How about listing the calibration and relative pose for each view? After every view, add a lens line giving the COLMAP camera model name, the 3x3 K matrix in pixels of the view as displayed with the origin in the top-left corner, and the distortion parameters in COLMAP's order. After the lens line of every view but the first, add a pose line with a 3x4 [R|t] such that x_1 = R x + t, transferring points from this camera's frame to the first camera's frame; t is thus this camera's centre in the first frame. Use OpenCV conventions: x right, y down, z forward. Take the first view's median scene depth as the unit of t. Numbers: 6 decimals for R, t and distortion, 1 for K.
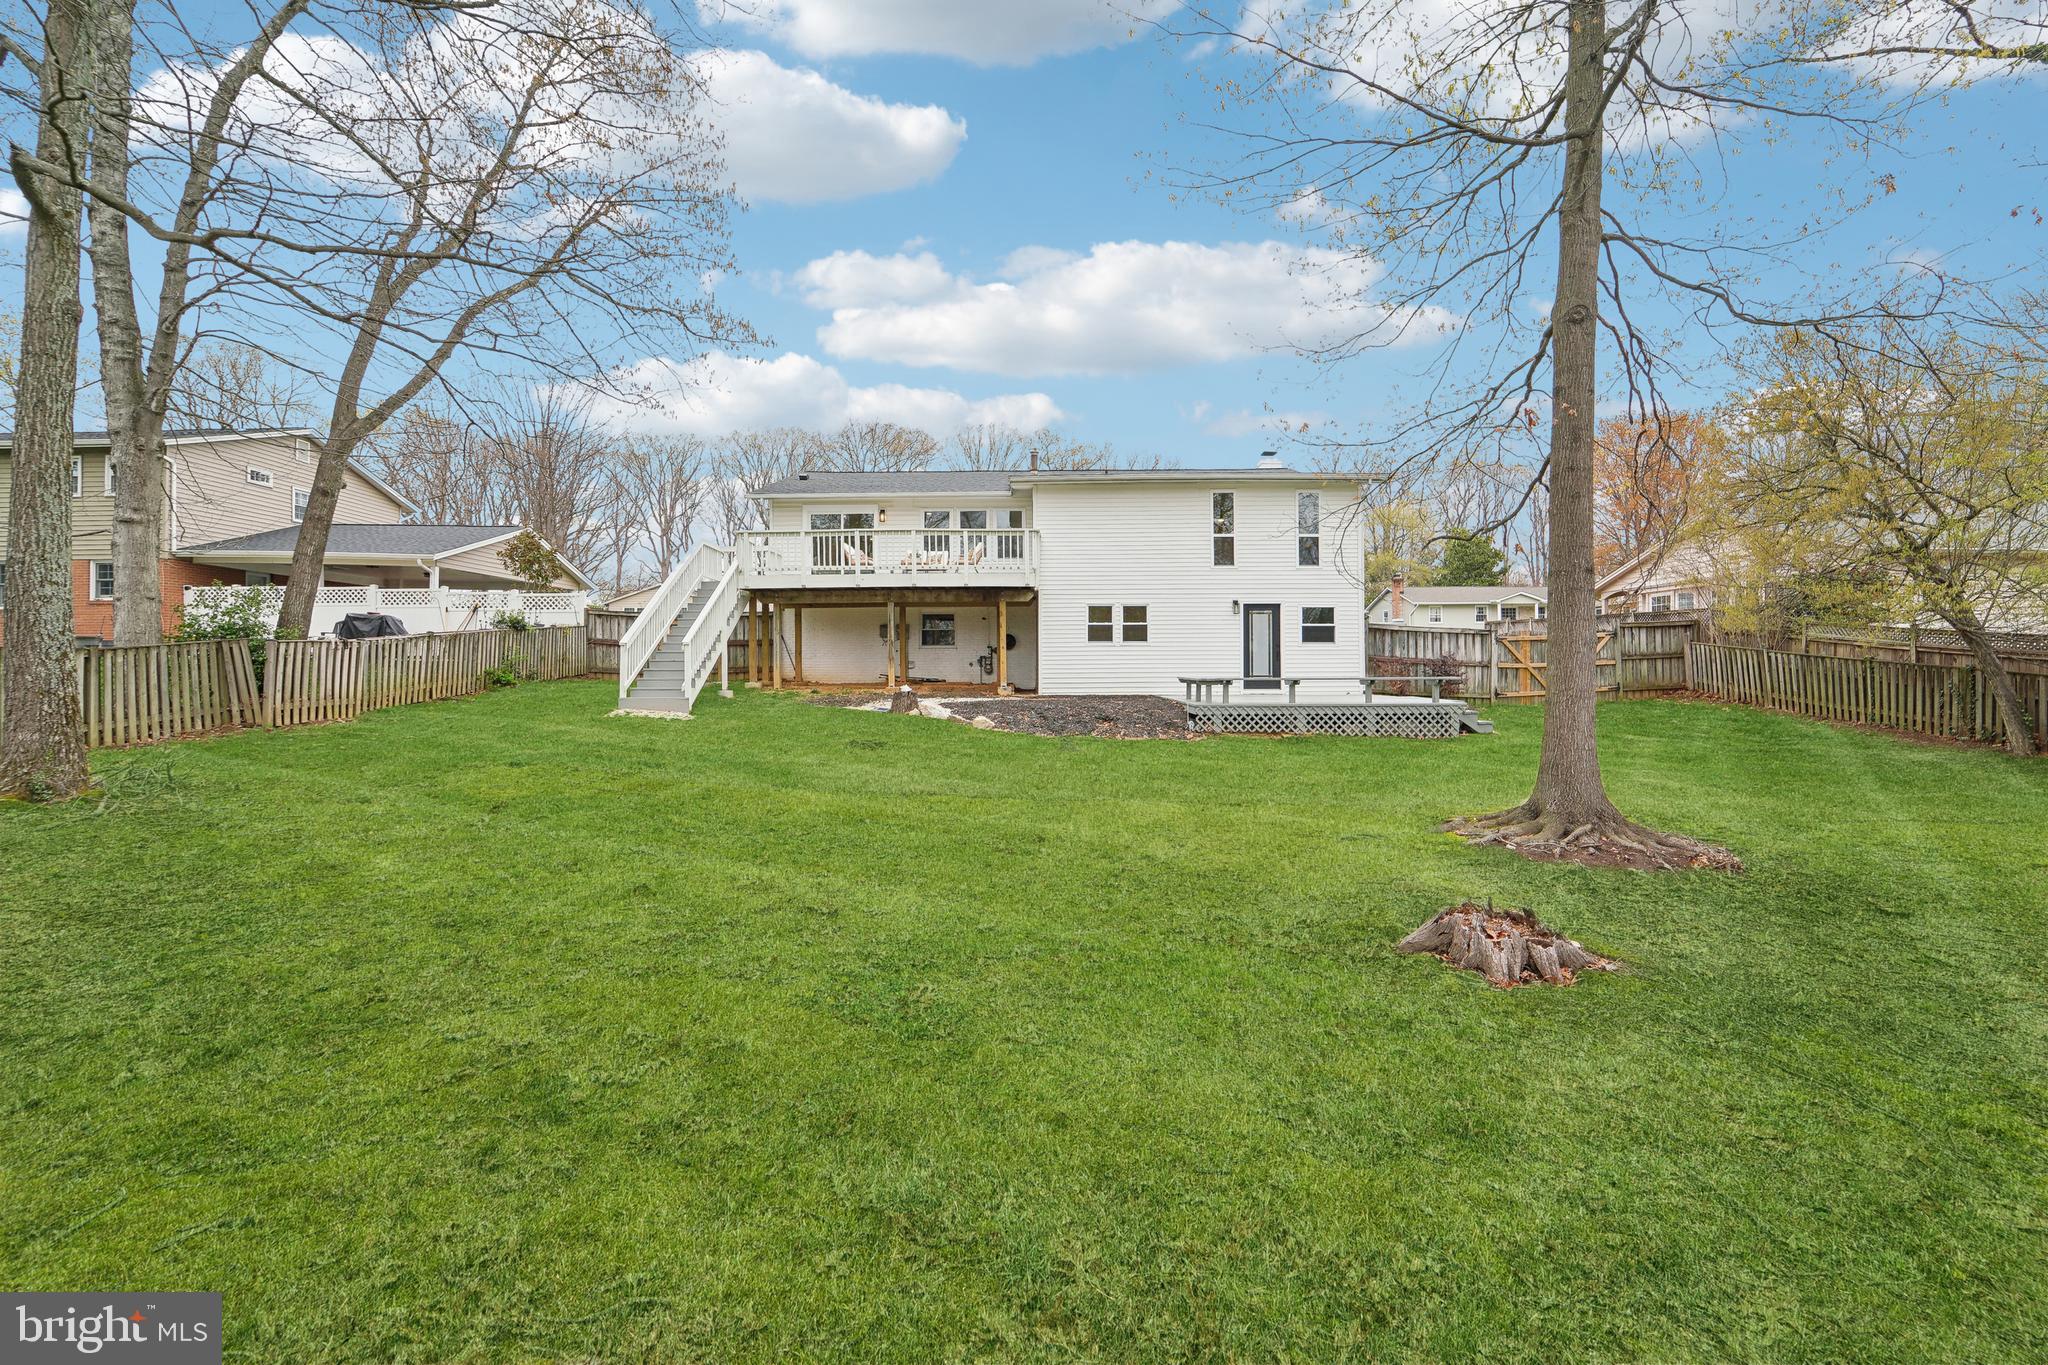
lens RADIAL K [[866.7, 0, 1024.2], [0, 866.7, 675.7], [0, 0, 1]] dist [-0.012731, -0.000163]
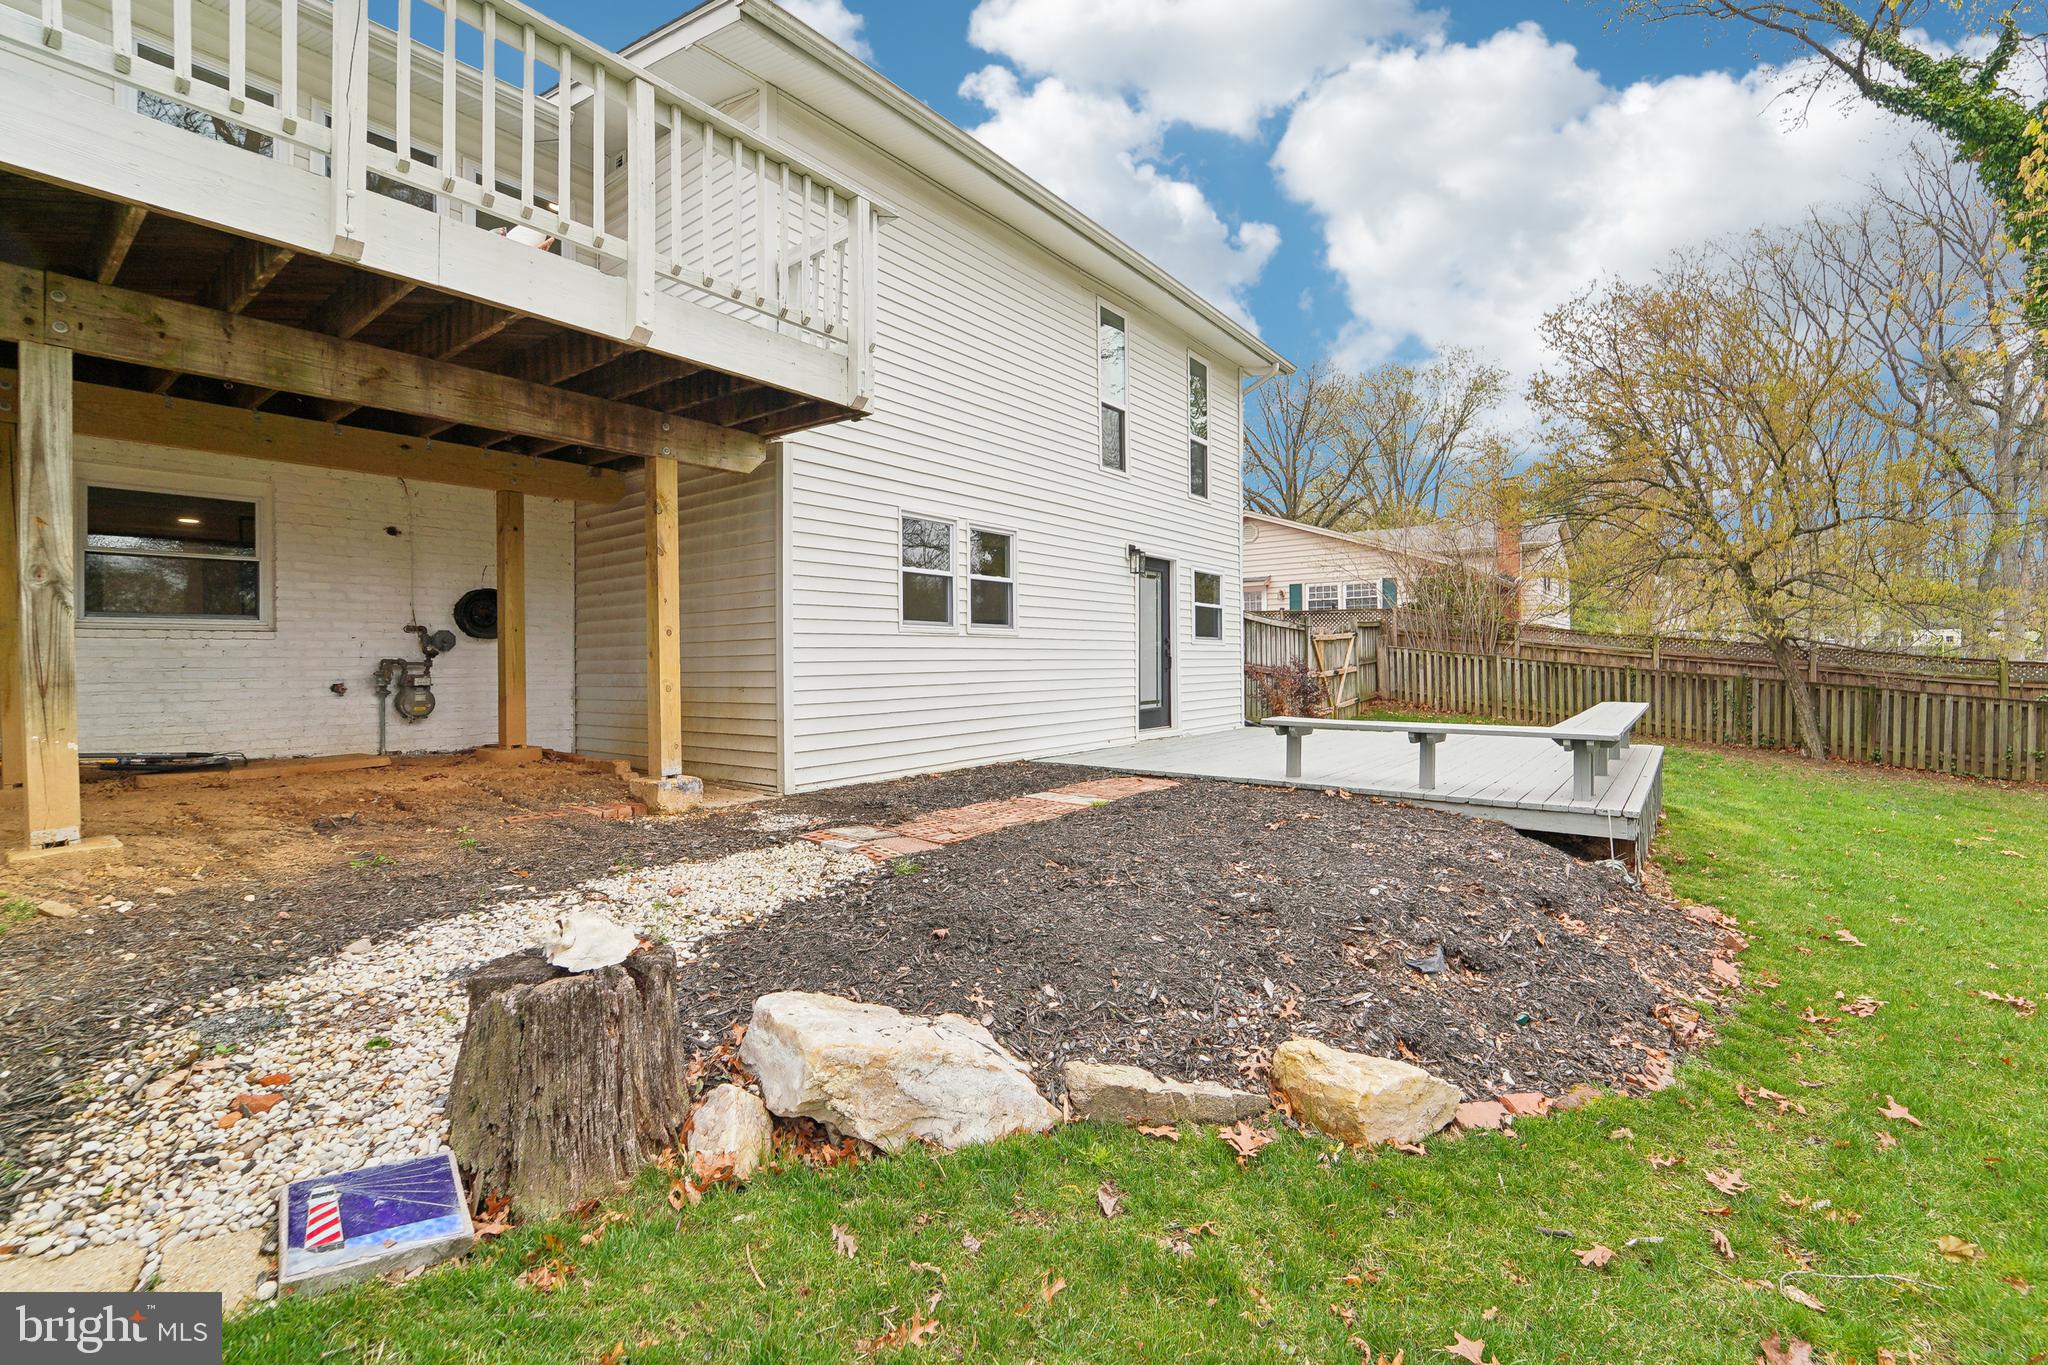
lens RADIAL K [[866.7, 0, 1025.9], [0, 866.7, 662.5], [0, 0, 1]] dist [-0.012731, -0.000163]
pose [[0.608585, -0.001784, 0.793487, -0.168613], [0.009834, 0.999938, -0.005294, -0.020577], [-0.793428, 0.011025, 0.608564, 0.753752]]
